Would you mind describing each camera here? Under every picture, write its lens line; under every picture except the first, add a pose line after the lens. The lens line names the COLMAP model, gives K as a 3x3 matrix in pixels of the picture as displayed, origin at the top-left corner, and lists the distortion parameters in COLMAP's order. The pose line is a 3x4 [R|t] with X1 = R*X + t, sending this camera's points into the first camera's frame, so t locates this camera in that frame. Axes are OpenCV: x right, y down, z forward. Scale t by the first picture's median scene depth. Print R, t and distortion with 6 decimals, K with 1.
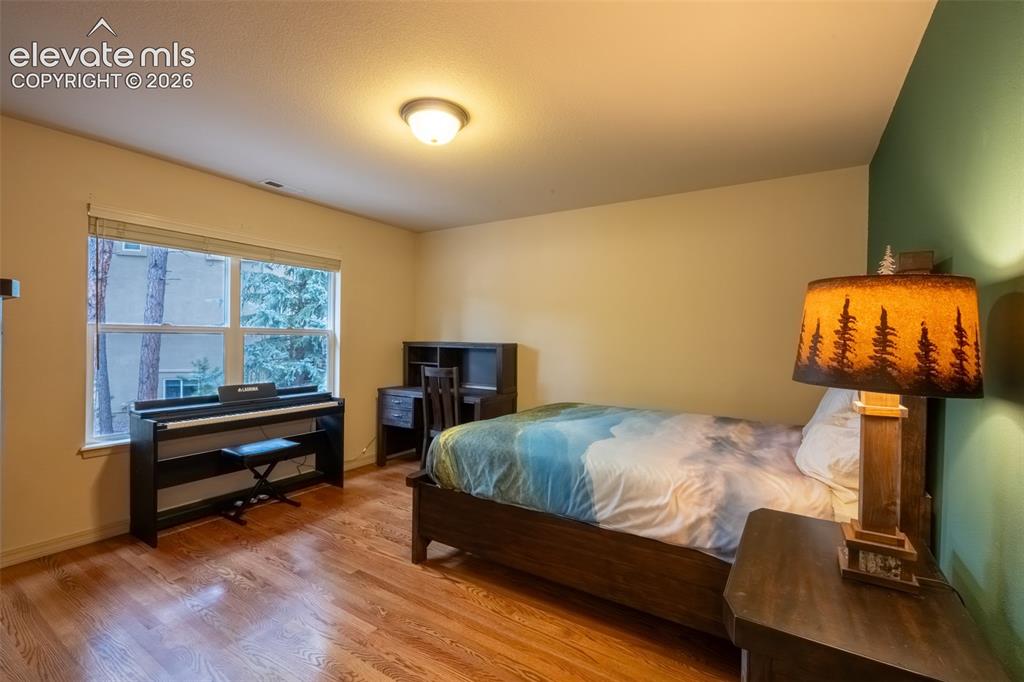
lens RADIAL K [[453.9, 0, 507.0], [0, 453.9, 338.0], [0, 0, 1]] dist [-0.001933, -0.000128]
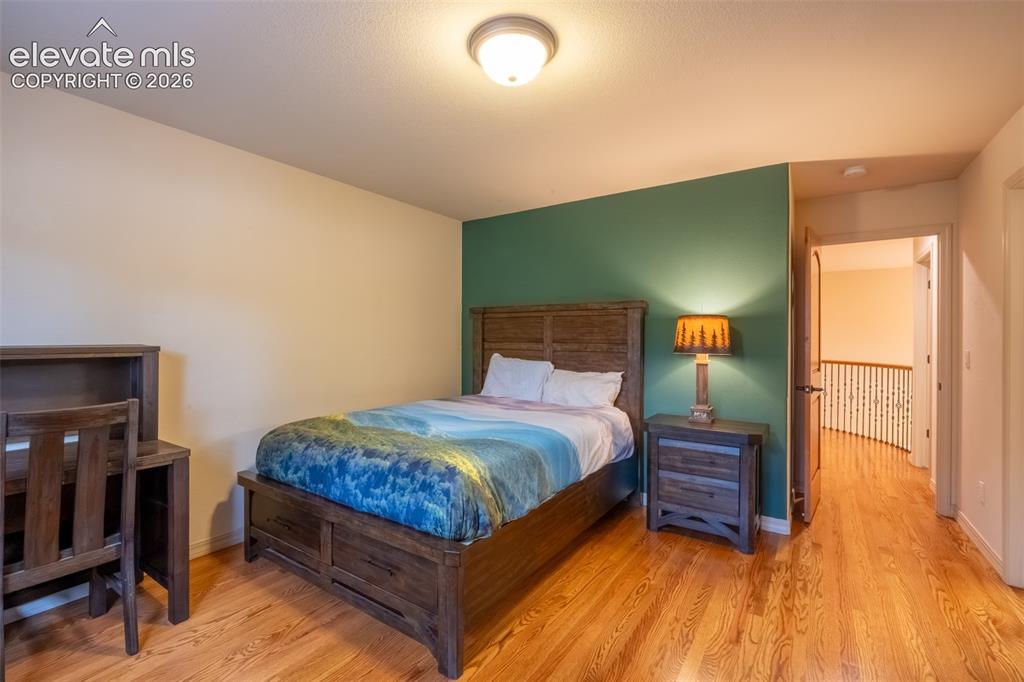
lens RADIAL K [[453.9, 0, 505.4], [0, 453.9, 339.6], [0, 0, 1]] dist [-0.001933, -0.000128]
pose [[0.041789, -0.028475, 0.998721, -1.145135], [0.000308, 0.999594, 0.028487, -0.029469], [-0.999126, -0.000883, 0.041781, 1.204169]]
